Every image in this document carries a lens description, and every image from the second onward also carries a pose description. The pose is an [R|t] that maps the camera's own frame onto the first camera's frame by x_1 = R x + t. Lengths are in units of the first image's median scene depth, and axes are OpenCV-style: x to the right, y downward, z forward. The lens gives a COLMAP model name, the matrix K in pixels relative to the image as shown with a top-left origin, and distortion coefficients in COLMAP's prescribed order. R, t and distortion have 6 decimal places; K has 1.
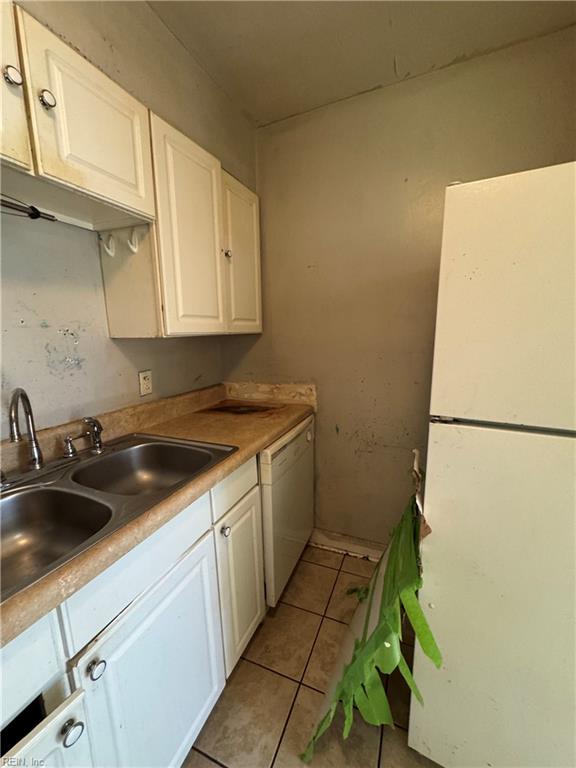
lens RADIAL K [[308.8, 0, 288.0], [0, 308.8, 384.0], [0, 0, 1]] dist [0.000195, -0.000040]
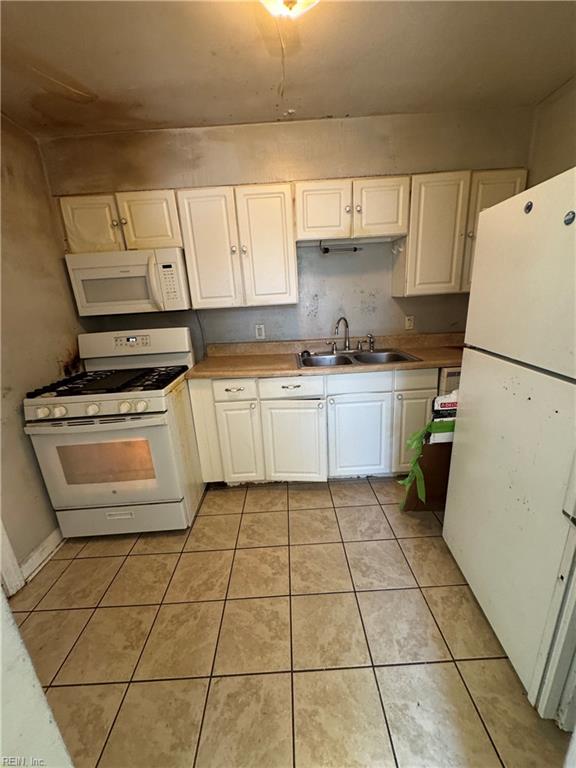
lens RADIAL K [[308.8, 0, 288.0], [0, 308.8, 384.0], [0, 0, 1]] dist [0.000195, -0.000040]
pose [[0.410109, 0.242937, -0.879086, 1.166649], [-0.107284, 0.970030, 0.218019, 0.034420], [0.905705, 0.004900, 0.423881, -0.479069]]
